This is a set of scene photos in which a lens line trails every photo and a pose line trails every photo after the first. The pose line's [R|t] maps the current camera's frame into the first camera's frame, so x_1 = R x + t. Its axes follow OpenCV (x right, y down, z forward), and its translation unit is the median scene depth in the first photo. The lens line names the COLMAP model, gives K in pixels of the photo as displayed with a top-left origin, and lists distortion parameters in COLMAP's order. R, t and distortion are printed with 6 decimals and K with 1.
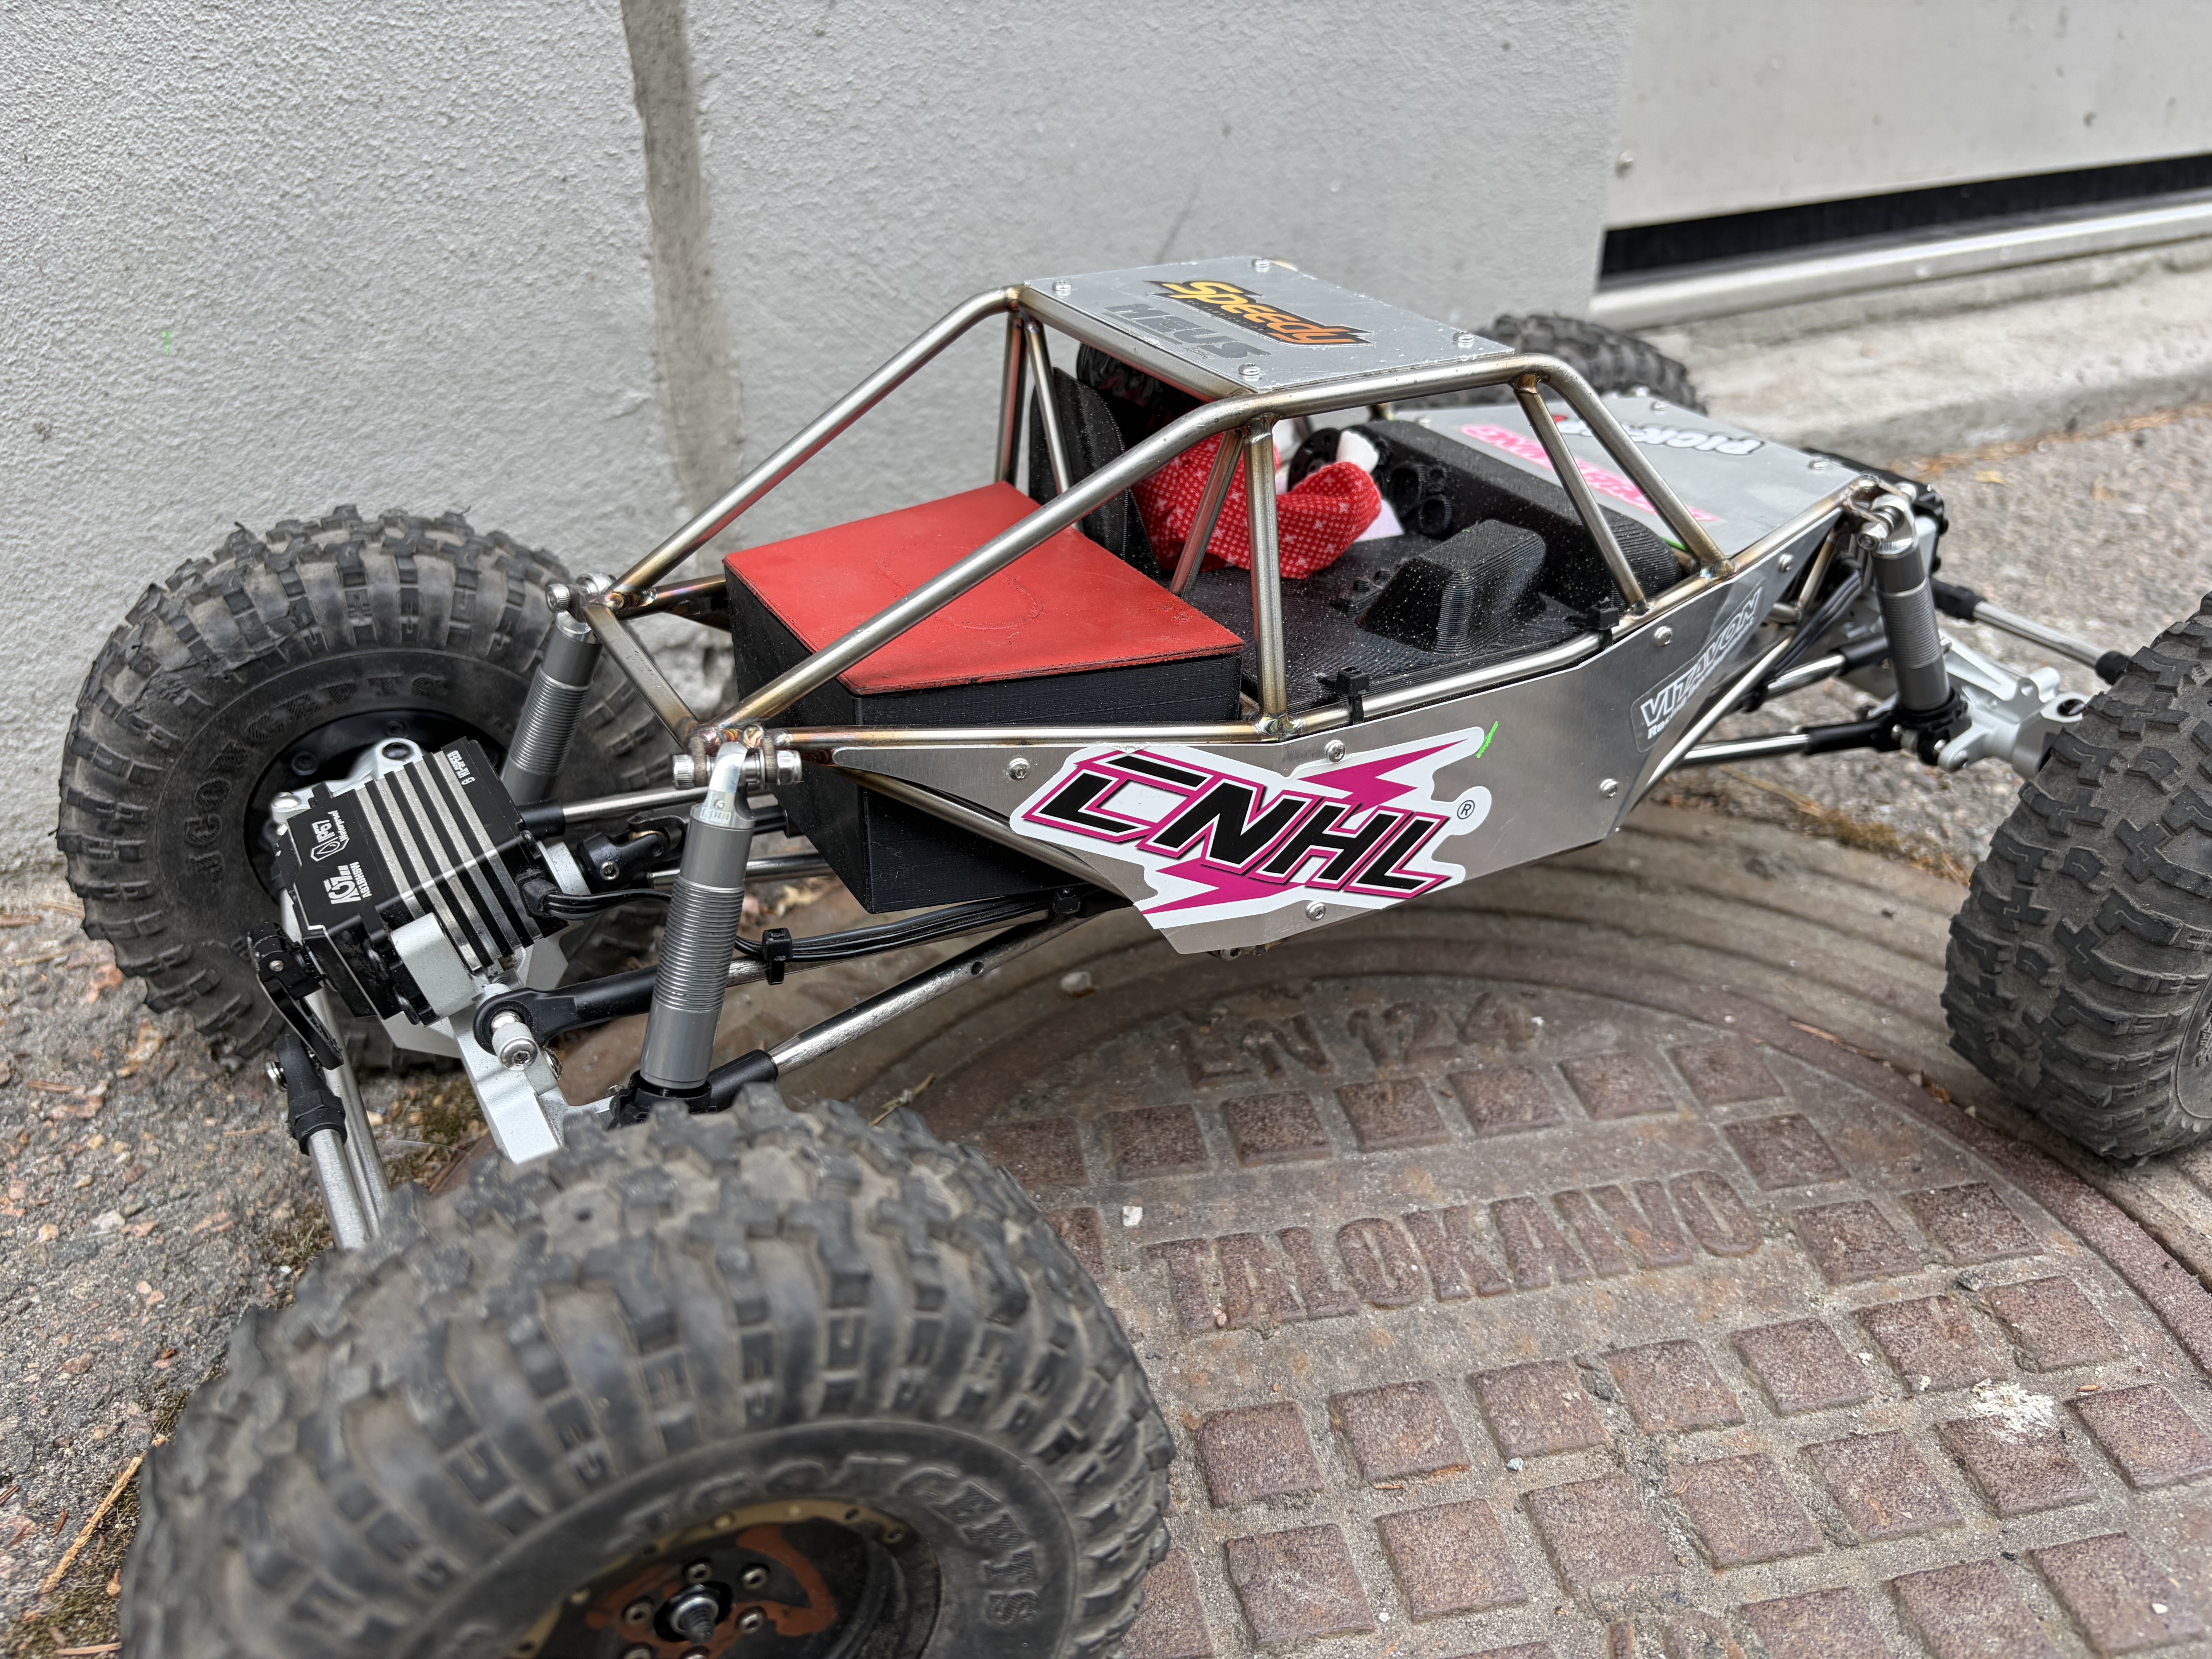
lens RADIAL K [[1714.8, 0, 1120.3], [0, 1714.8, 840.3], [0, 0, 1]] dist [0.021802, -0.046743]
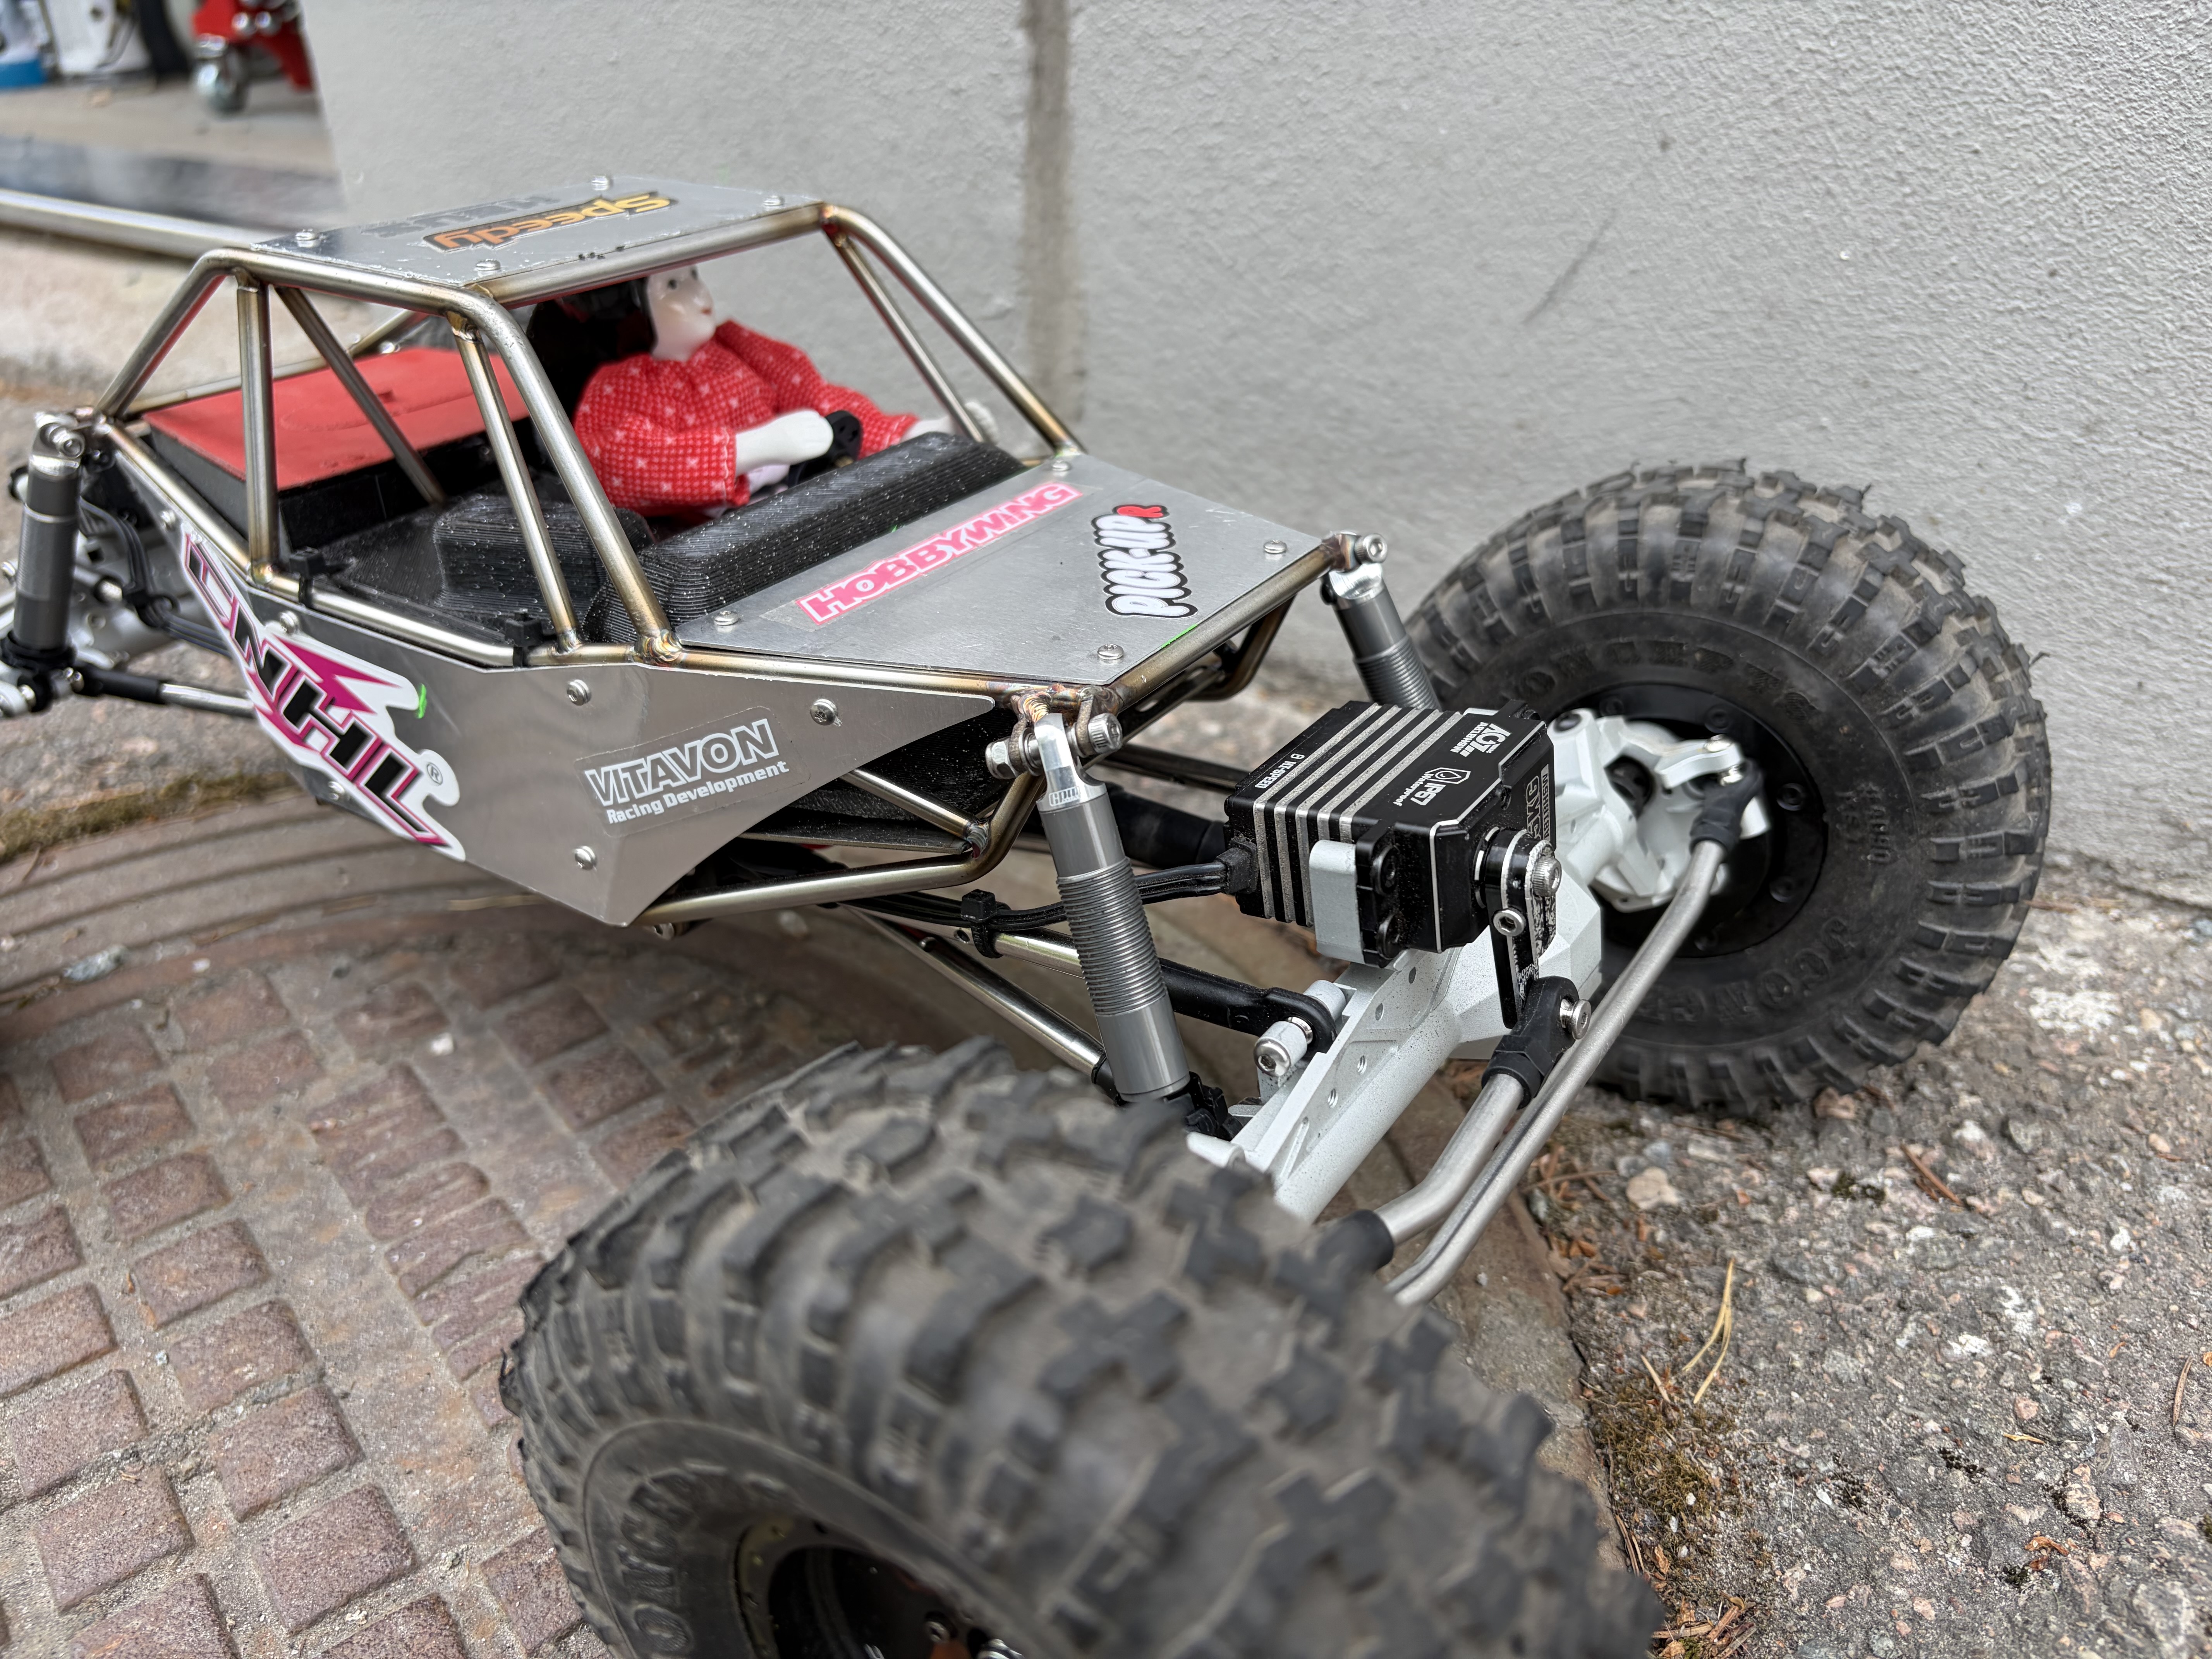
lens RADIAL K [[1714.8, 0, 1089.8], [0, 1714.8, 828.2], [0, 0, 1]] dist [0.021802, -0.046743]
pose [[0.439249, 0.426676, -0.790574, 0.859154], [-0.441518, 0.868931, 0.223655, -0.276309], [0.782382, 0.250812, 0.570062, 0.594585]]
